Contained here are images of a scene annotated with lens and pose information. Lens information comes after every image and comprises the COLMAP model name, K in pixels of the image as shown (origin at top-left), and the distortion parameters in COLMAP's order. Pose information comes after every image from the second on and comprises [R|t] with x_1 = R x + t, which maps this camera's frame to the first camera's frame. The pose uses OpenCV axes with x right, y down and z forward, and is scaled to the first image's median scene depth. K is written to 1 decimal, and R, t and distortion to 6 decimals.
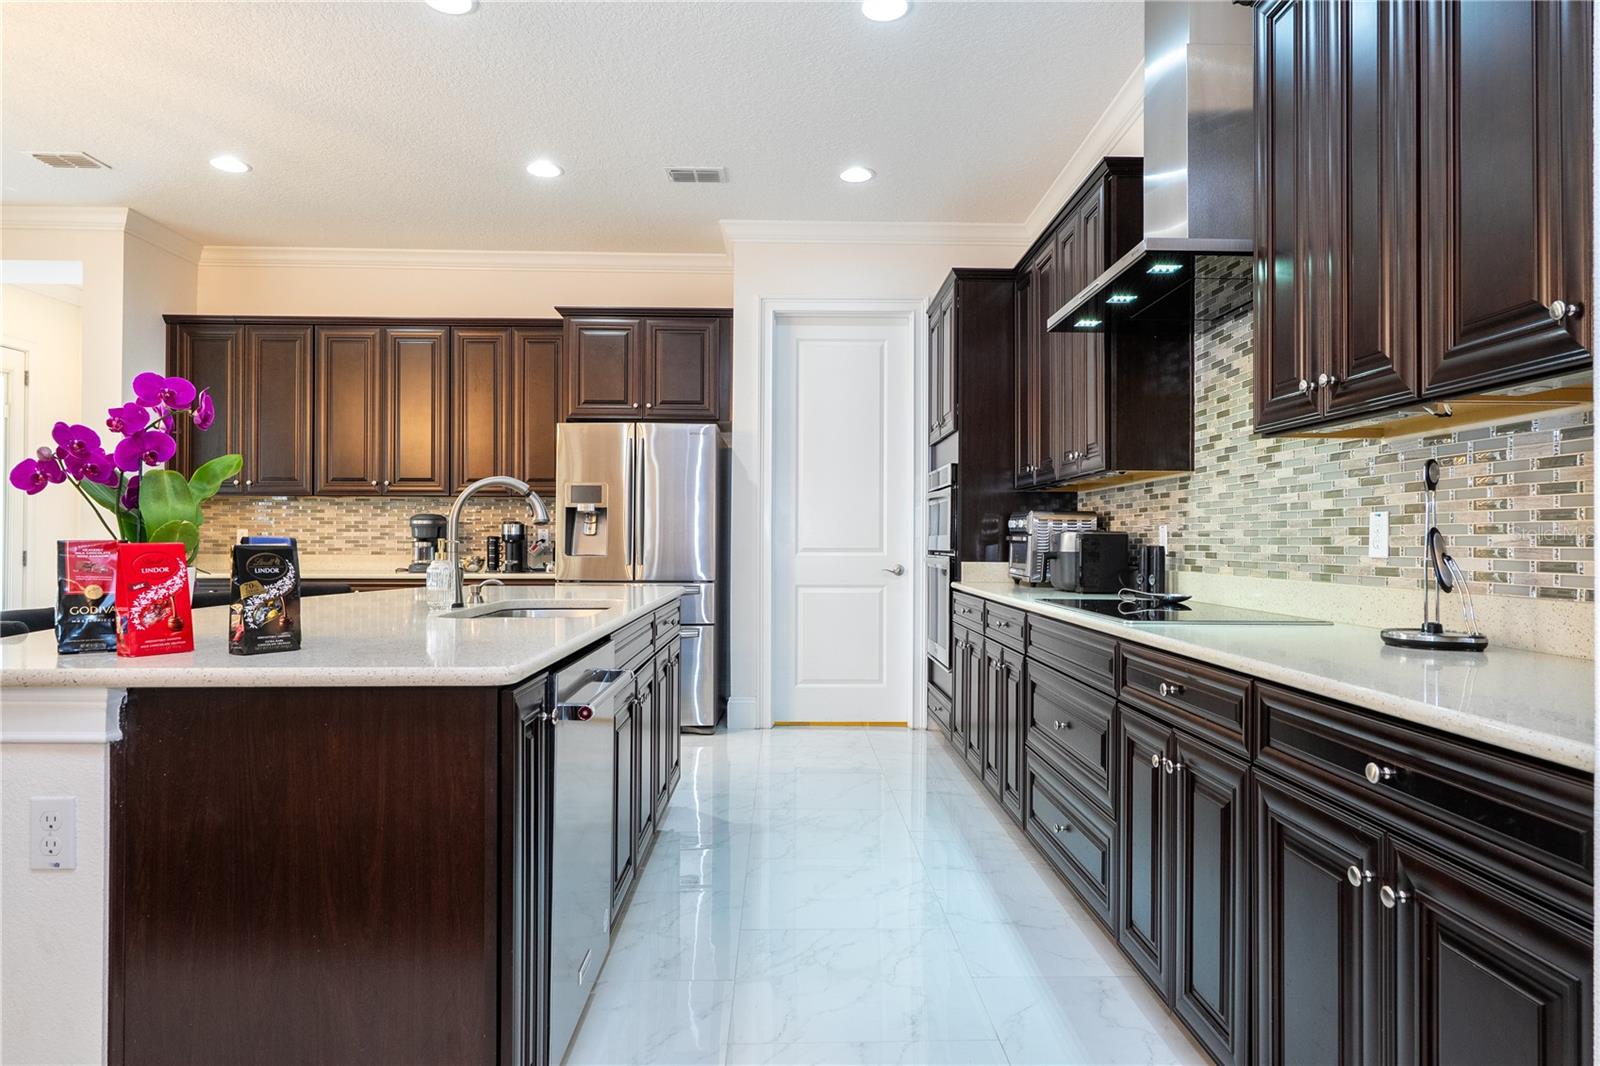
lens RADIAL K [[946.0, 0, 794.0], [0, 946.0, 530.9], [0, 0, 1]] dist [-0.002017, -0.000367]
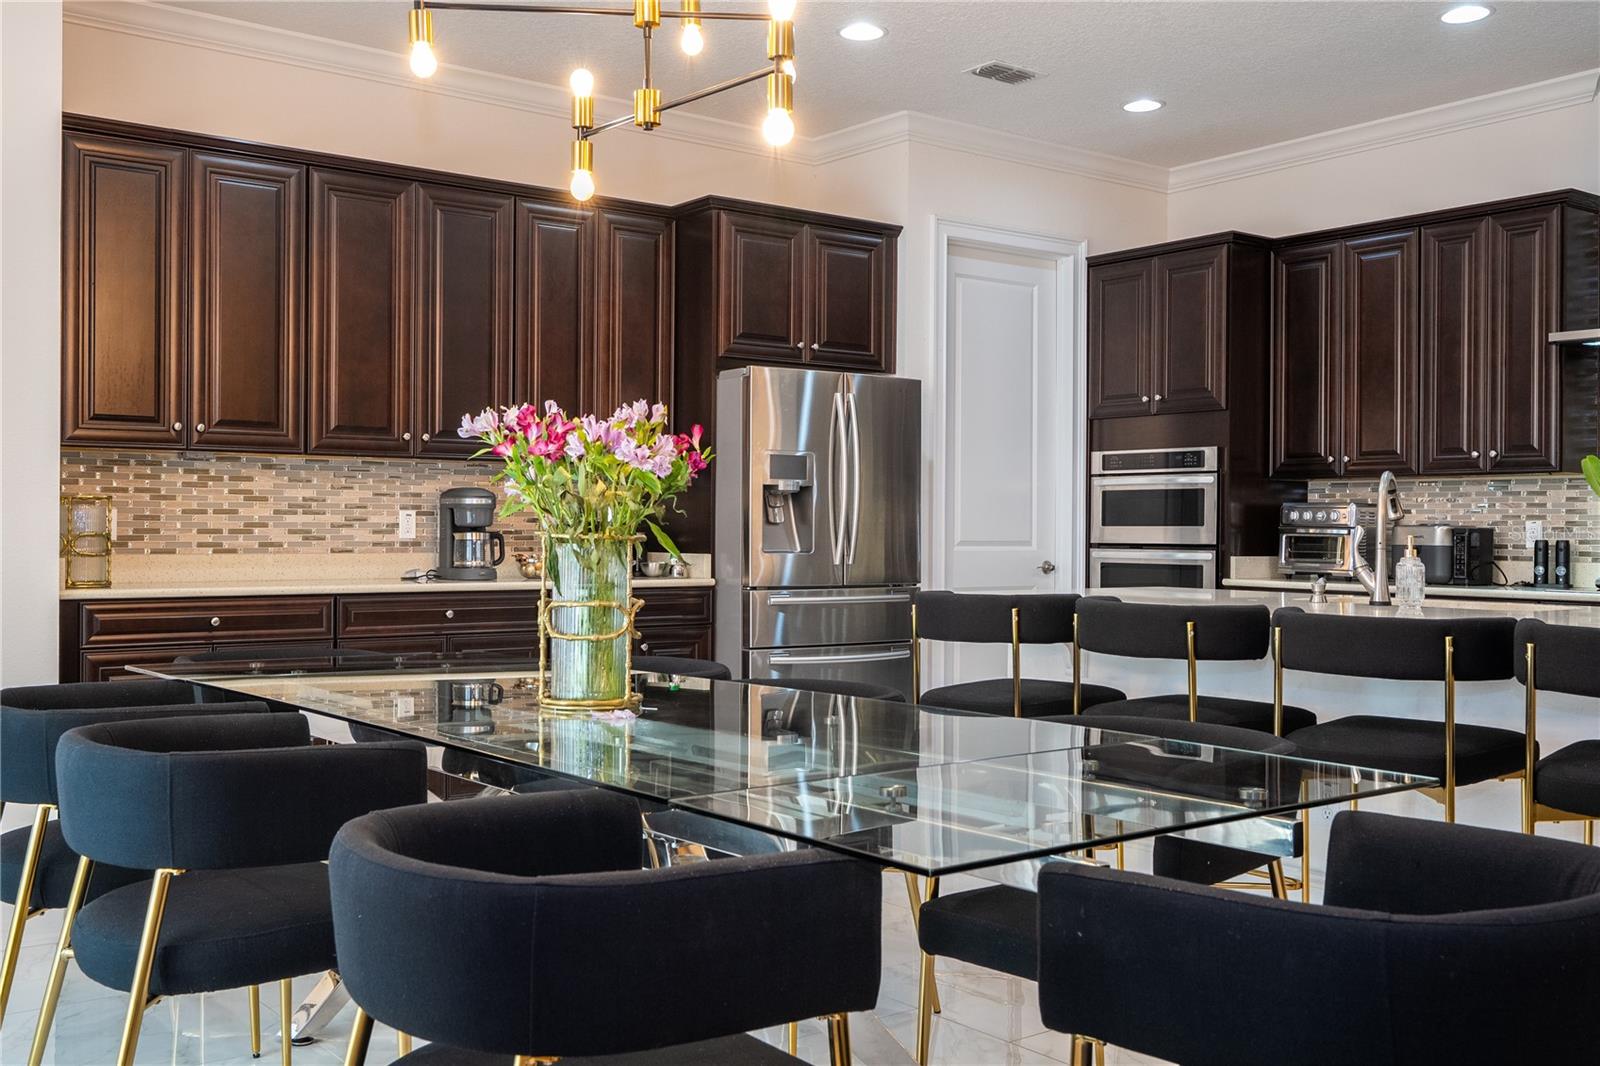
lens RADIAL K [[1627.0, 0, 802.9], [0, 1627.0, 538.7], [0, 0, 1]] dist [0.012882, 0.000000]
pose [[0.797987, -0.000675, 0.602674, -0.903798], [-0.009901, 0.999850, 0.014230, -0.001899], [-0.602593, -0.017322, 0.797861, 0.001774]]
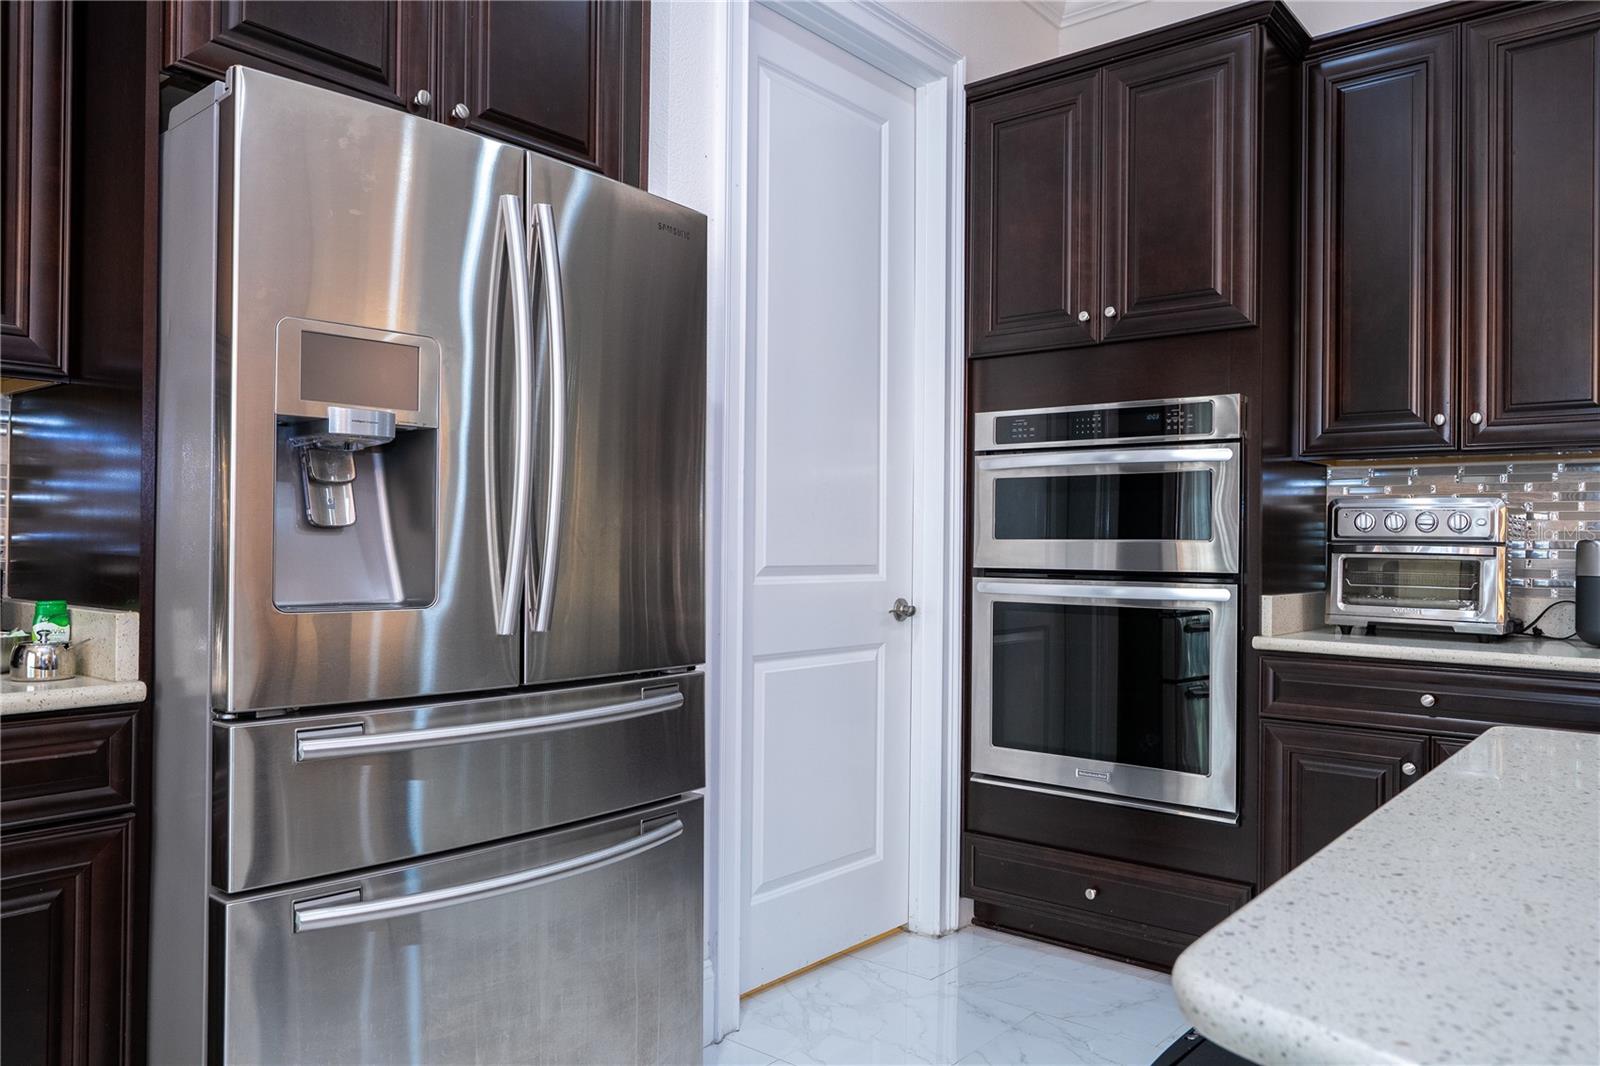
lens RADIAL K [[1126.0, 0, 797.9], [0, 1126.0, 538.8], [0, 0, 1]] dist [-0.029978, -0.000533]
pose [[0.648567, 0.007231, 0.761123, -0.353497], [-0.014861, 0.999885, 0.003164, 0.004088], [-0.761012, -0.013363, 0.648600, 0.667759]]
